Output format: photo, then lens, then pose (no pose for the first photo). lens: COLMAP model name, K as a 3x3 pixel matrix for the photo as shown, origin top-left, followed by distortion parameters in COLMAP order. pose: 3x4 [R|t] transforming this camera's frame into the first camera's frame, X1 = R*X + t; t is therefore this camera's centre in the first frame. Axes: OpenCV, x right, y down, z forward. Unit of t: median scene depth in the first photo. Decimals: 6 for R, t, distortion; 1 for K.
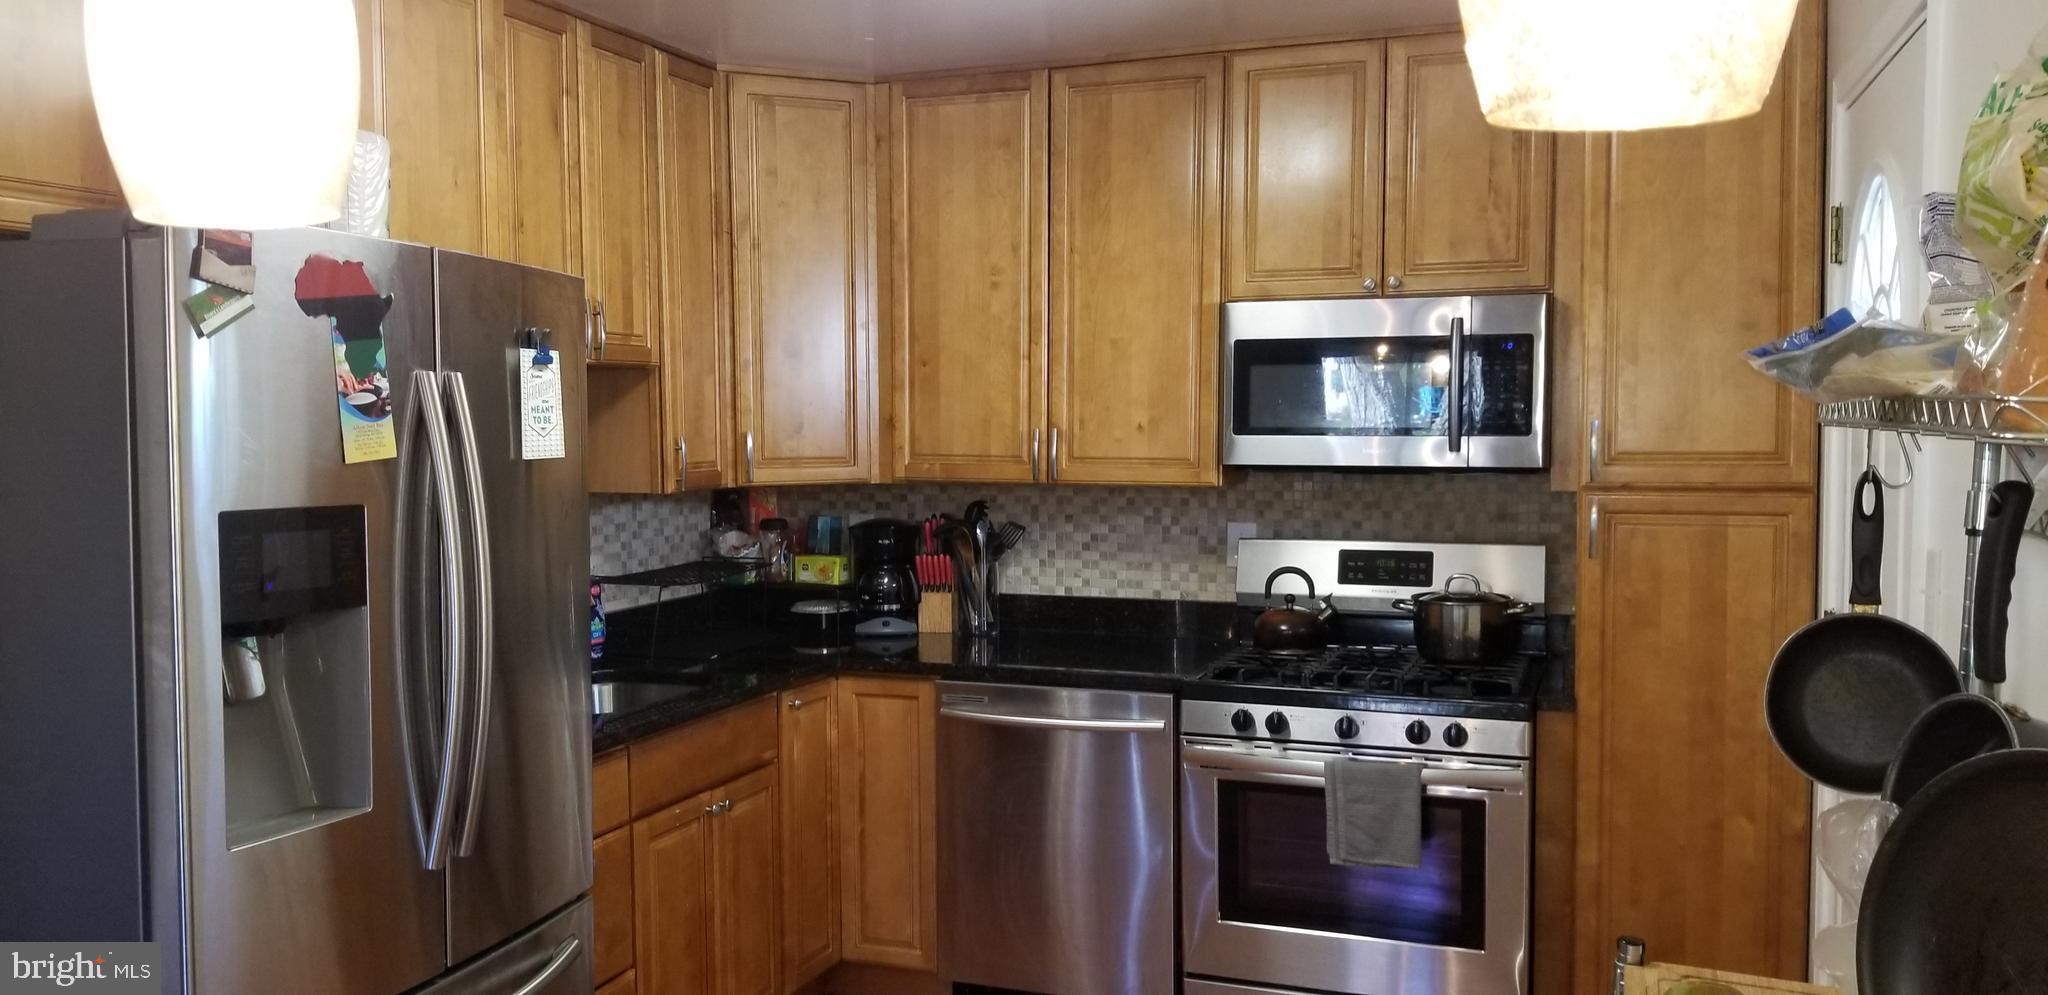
lens RADIAL K [[1618.4, 0, 1024.0], [0, 1618.4, 497.5], [0, 0, 1]] dist [0.148422, -0.351454]
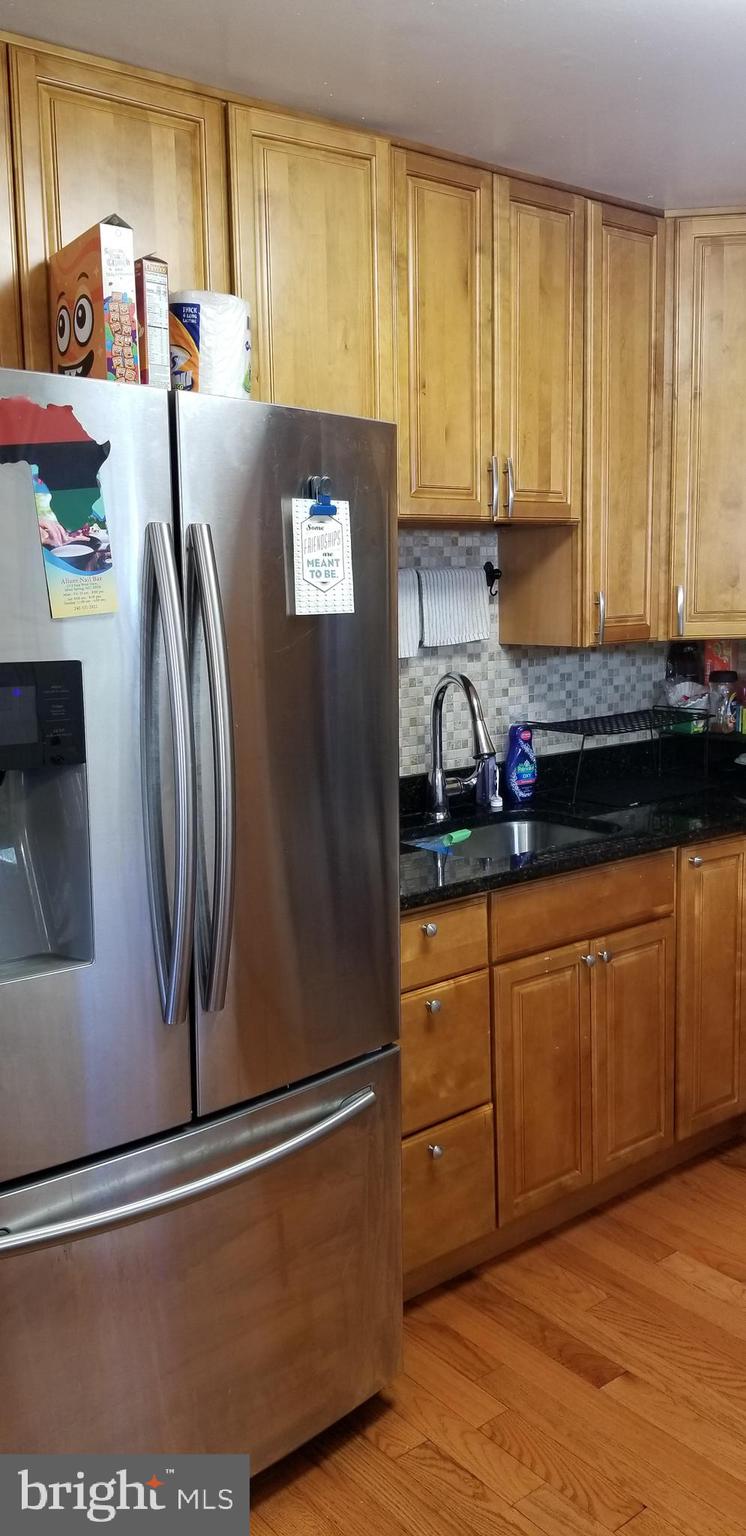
lens RADIAL K [[1213.8, 0, 373.0], [0, 1213.8, 768.0], [0, 0, 1]] dist [0.148422, -0.351454]
pose [[0.854857, 0.065760, -0.514679, 0.071879], [-0.012574, 0.994270, 0.106152, -0.006716], [0.518710, -0.084273, 0.850786, 0.260058]]
